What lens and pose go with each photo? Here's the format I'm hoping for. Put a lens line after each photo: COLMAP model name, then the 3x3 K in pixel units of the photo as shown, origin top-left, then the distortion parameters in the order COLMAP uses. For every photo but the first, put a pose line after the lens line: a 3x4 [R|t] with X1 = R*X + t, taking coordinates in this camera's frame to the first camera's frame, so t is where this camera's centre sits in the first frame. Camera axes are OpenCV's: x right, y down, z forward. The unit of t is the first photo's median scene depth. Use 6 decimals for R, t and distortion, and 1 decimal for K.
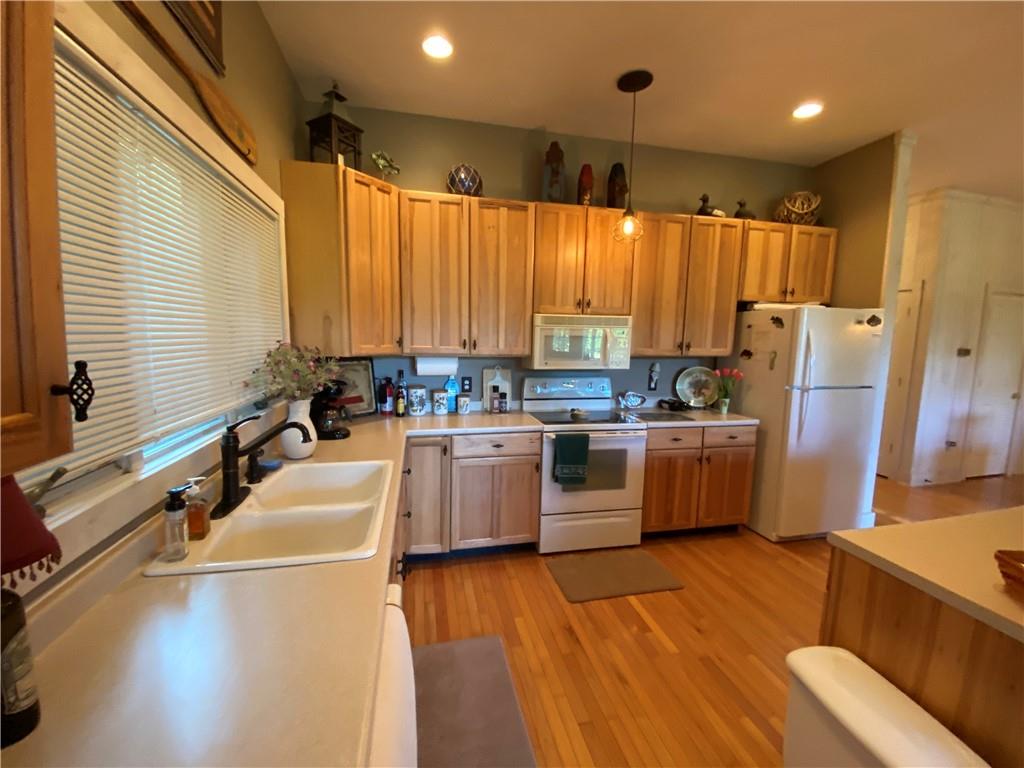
lens RADIAL K [[414.7, 0, 505.4], [0, 414.7, 378.6], [0, 0, 1]] dist [0.020225, -0.020119]
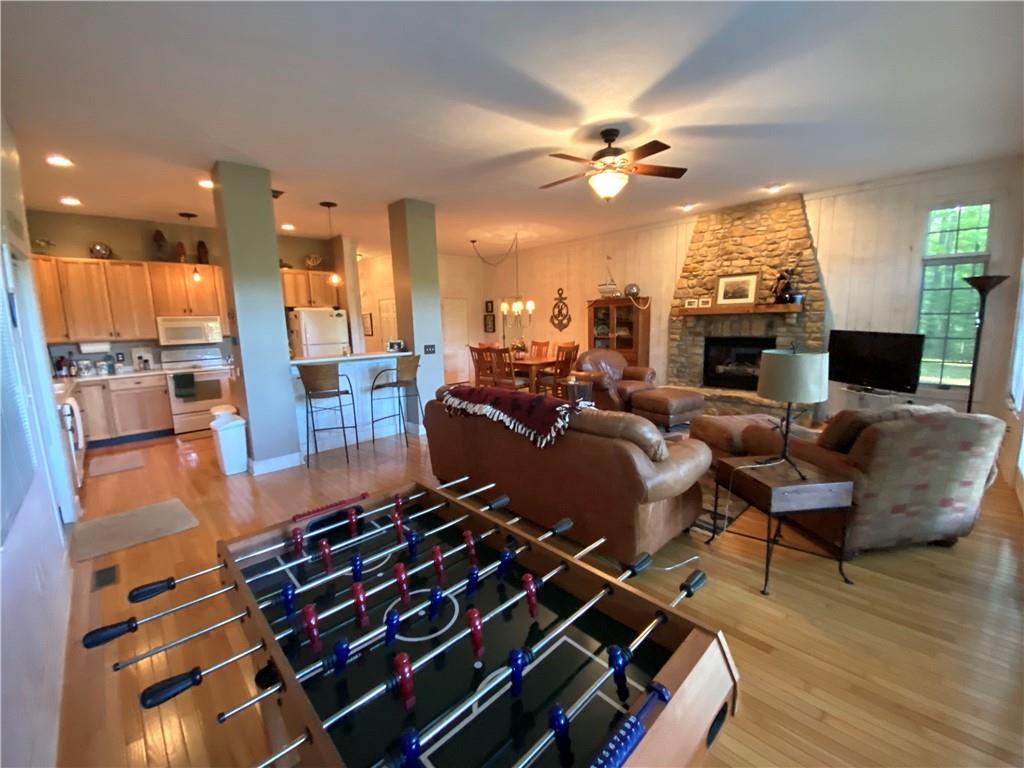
lens RADIAL K [[414.7, 0, 505.4], [0, 414.7, 378.6], [0, 0, 1]] dist [0.020225, -0.020119]
pose [[0.850856, -0.112541, 0.513205, 0.433335], [0.098404, 0.993639, 0.054748, 0.190601], [-0.516102, 0.003919, 0.856518, -1.560719]]
